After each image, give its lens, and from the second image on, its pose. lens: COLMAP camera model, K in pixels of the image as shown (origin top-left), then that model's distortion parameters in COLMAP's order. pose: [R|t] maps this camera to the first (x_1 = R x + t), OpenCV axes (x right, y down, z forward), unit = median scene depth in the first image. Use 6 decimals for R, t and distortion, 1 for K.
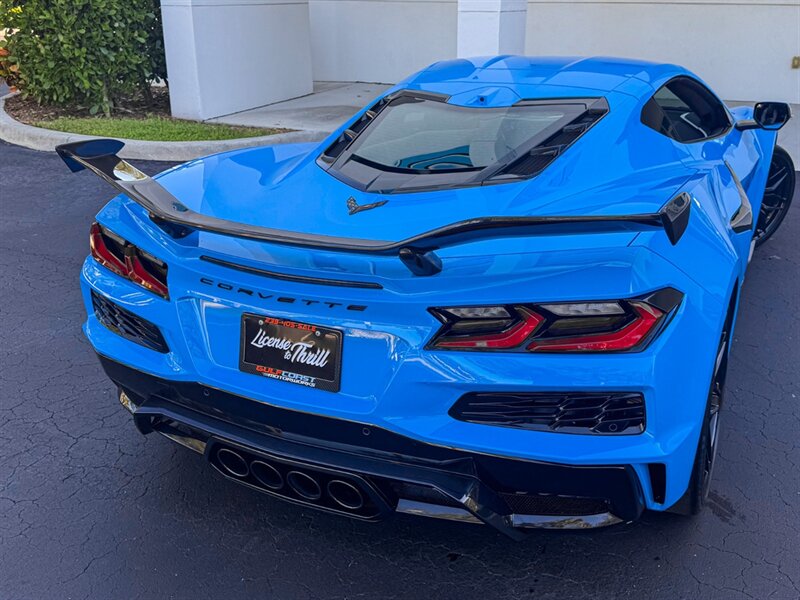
lens RADIAL K [[779.9, 0, 426.9], [0, 779.9, 251.5], [0, 0, 1]] dist [0.099754, -0.165738]
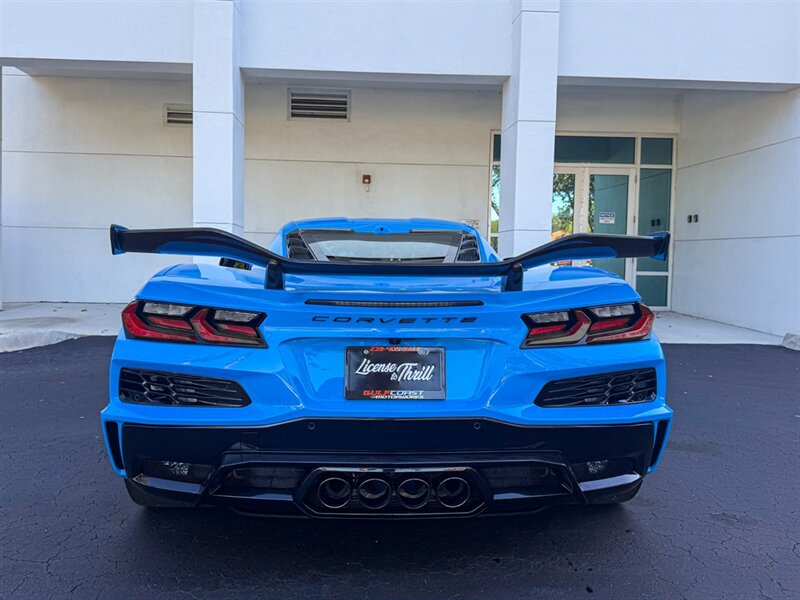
lens RADIAL K [[692.9, 0, 386.5], [0, 692.9, 280.9], [0, 0, 1]] dist [0.121947, -0.224758]
pose [[0.888356, -0.001408, 0.459153, -0.161964], [0.128832, 0.960589, -0.246314, 0.060659], [-0.440710, 0.277968, 0.853527, 0.017515]]
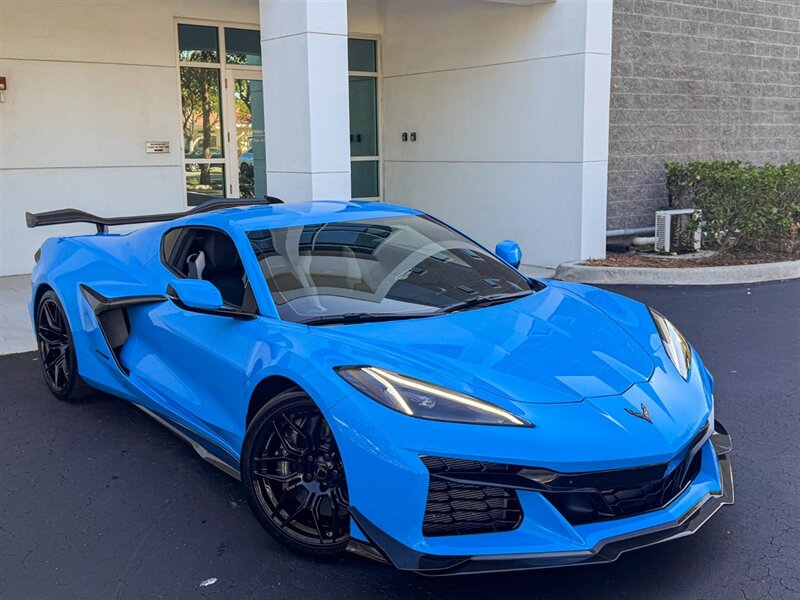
lens RADIAL K [[885.4, 0, 398.5], [0, 885.4, 269.5], [0, 0, 1]] dist [0.193977, -0.467706]
pose [[0.471806, -0.128181, 0.872335, -0.378846], [0.292044, 0.956246, -0.017442, -0.072766], [-0.831931, 0.262989, 0.488597, 0.209880]]
